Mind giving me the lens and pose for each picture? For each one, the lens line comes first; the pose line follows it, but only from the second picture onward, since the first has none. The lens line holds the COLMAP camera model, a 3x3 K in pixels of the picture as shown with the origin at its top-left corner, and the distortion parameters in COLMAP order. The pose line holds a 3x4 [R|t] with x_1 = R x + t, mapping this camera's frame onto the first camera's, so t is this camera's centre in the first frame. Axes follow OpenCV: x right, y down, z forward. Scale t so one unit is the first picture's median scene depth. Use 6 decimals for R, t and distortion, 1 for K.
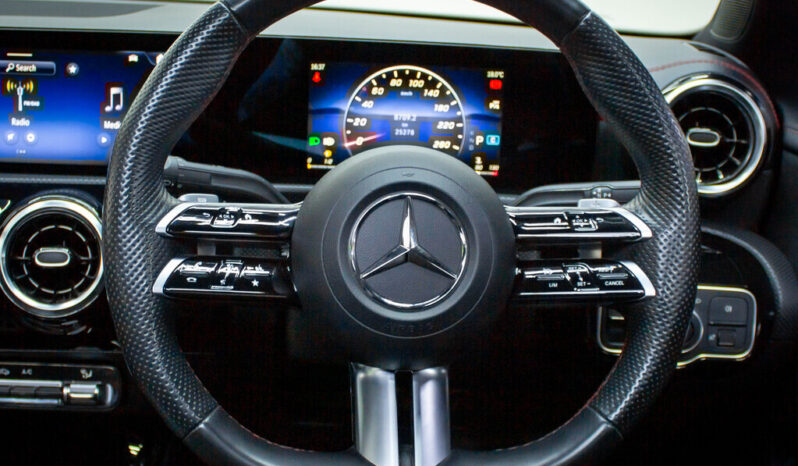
lens RADIAL K [[1120.2, 0, 399.0], [0, 1120.2, 233.0], [0, 0, 1]] dist [-0.154518, 0.031677]
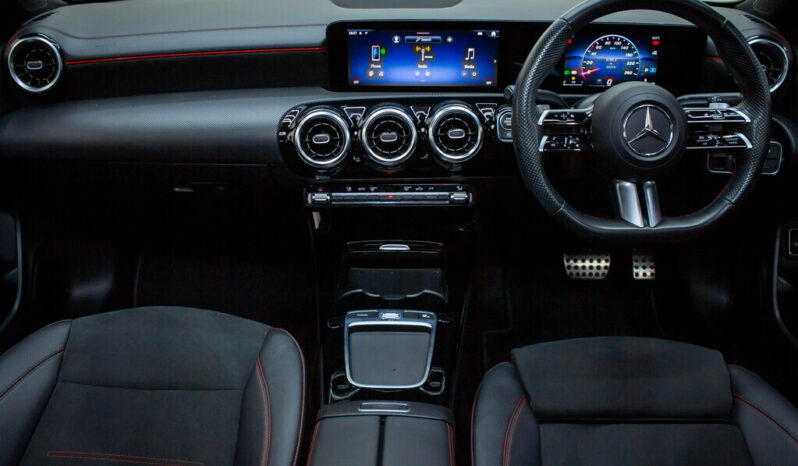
lens RADIAL K [[783.4, 0, 399.6], [0, 783.4, 216.5], [0, 0, 1]] dist [-0.094213, 0.015847]
pose [[0.999105, -0.023615, -0.035087, -0.345520], [0.029147, 0.985588, 0.166633, -0.069693], [0.030647, -0.167507, 0.985395, -0.470648]]
